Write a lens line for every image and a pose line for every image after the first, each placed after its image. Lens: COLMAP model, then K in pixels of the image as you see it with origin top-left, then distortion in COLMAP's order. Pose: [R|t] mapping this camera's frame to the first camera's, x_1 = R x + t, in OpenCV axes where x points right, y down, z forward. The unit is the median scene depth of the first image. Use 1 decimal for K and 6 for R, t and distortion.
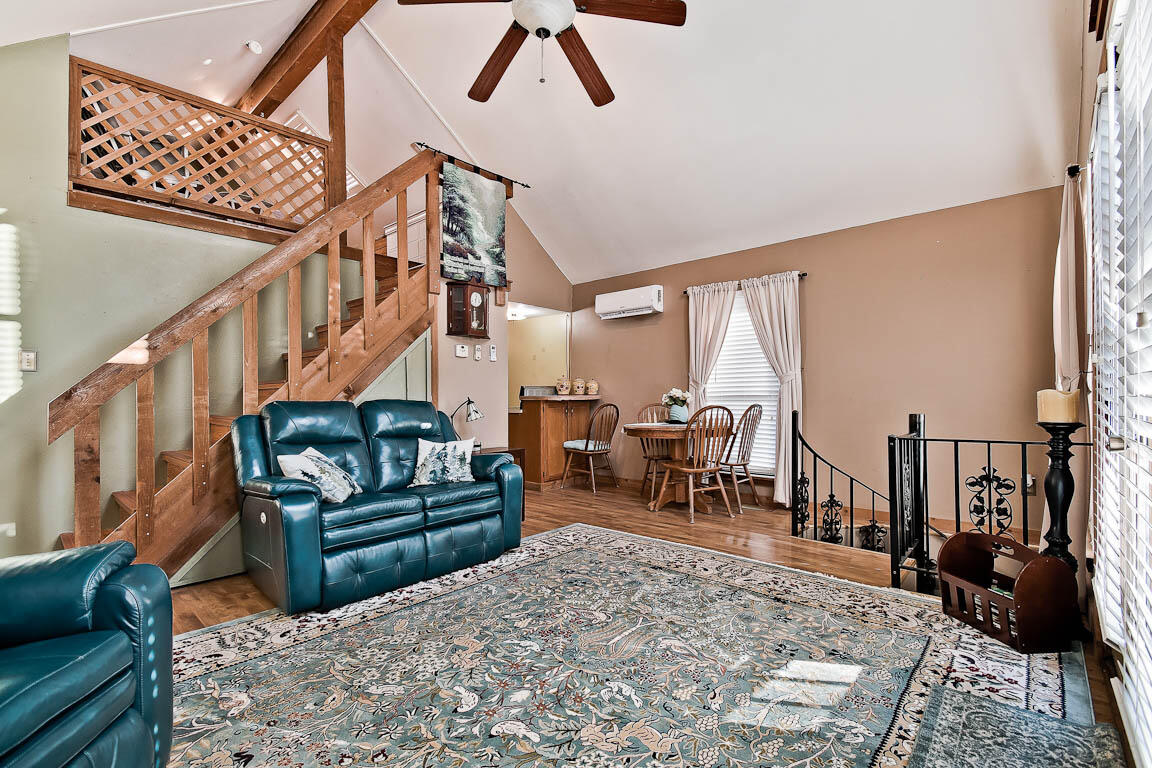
lens RADIAL K [[524.1, 0, 570.6], [0, 524.1, 403.4], [0, 0, 1]] dist [0.027275, -0.032928]
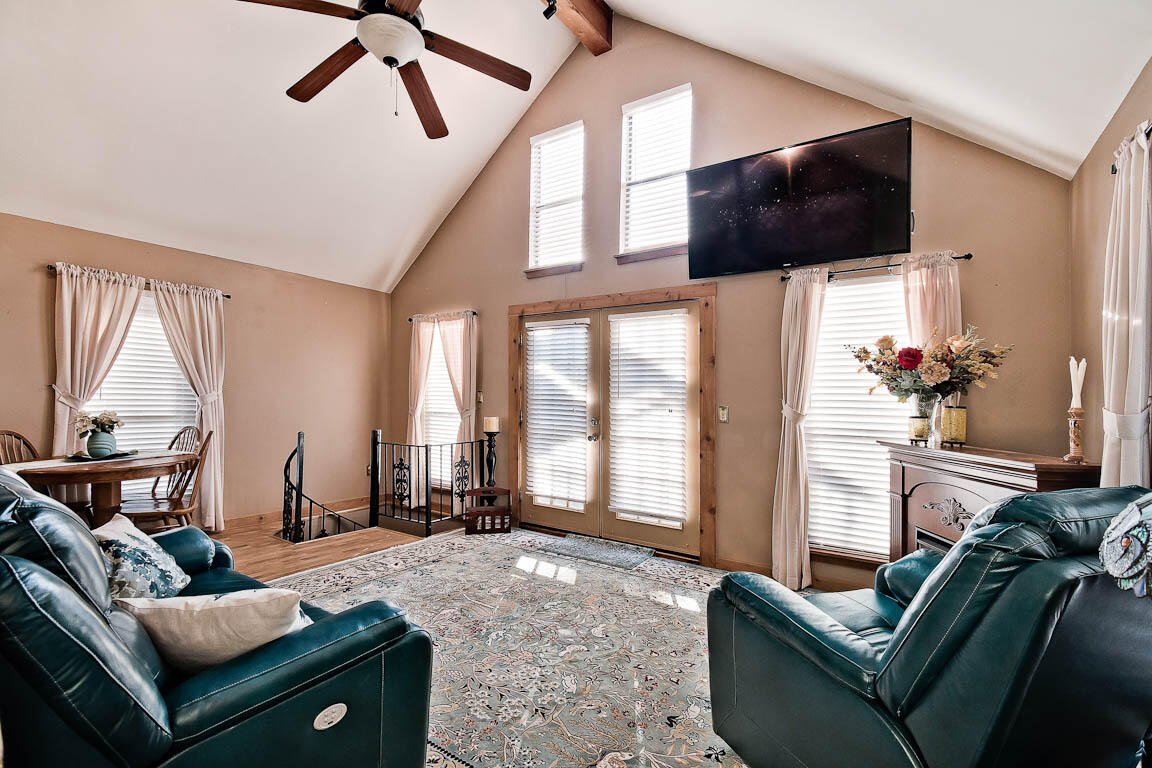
lens RADIAL K [[524.1, 0, 570.6], [0, 524.1, 403.4], [0, 0, 1]] dist [0.027275, -0.032928]
pose [[-0.177737, -0.001531, 0.984077, -1.183733], [-0.006695, 0.999978, 0.000347, -0.077246], [-0.984055, -0.006526, -0.177743, 0.936938]]
